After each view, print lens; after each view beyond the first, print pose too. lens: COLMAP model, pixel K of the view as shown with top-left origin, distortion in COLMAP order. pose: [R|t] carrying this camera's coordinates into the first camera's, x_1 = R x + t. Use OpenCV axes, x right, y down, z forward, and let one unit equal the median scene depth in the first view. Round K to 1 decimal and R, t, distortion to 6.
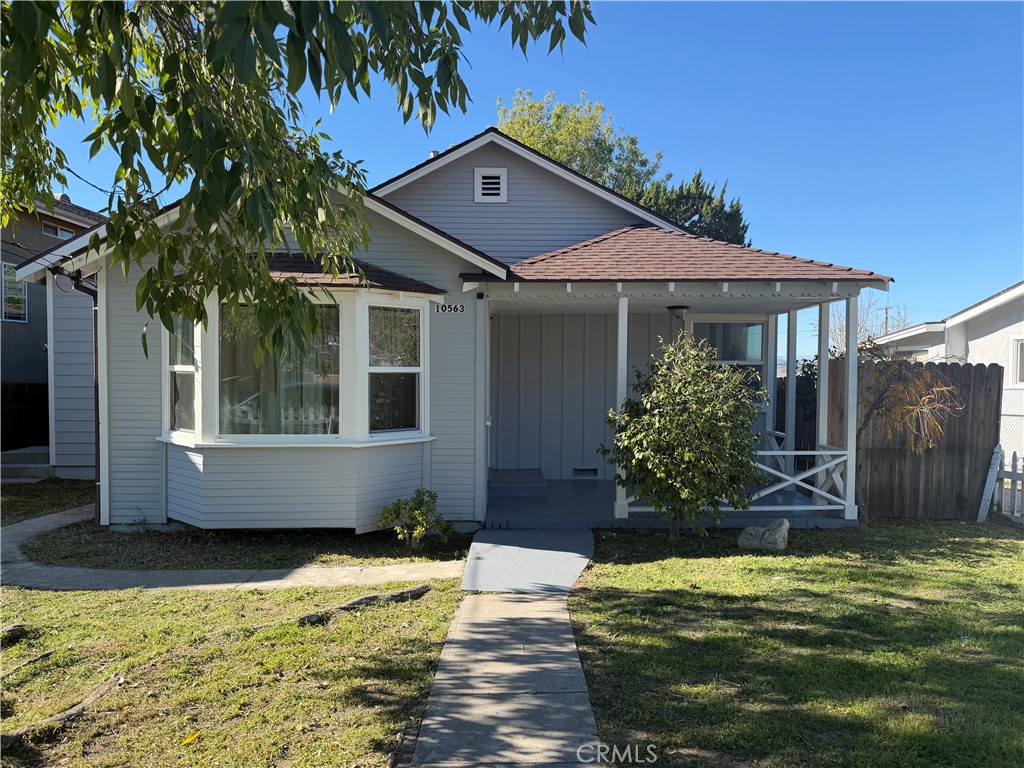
lens RADIAL K [[712.5, 0, 512.0], [0, 712.5, 384.0], [0, 0, 1]] dist [0.041937, -0.071333]
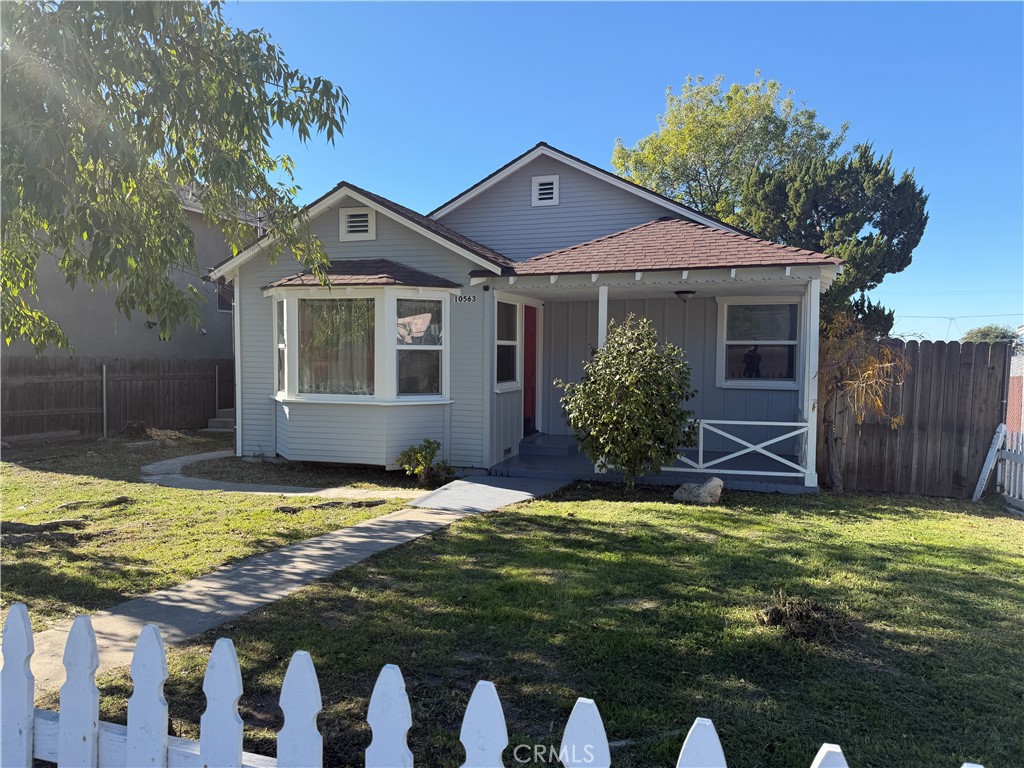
lens RADIAL K [[705.7, 0, 512.0], [0, 705.7, 384.0], [0, 0, 1]] dist [0.025846, 0.001345]
pose [[0.947089, 0.017243, -0.320508, 0.397775], [-0.010291, 0.999674, 0.023374, 0.014743], [0.320807, -0.018839, 0.946957, -0.158813]]
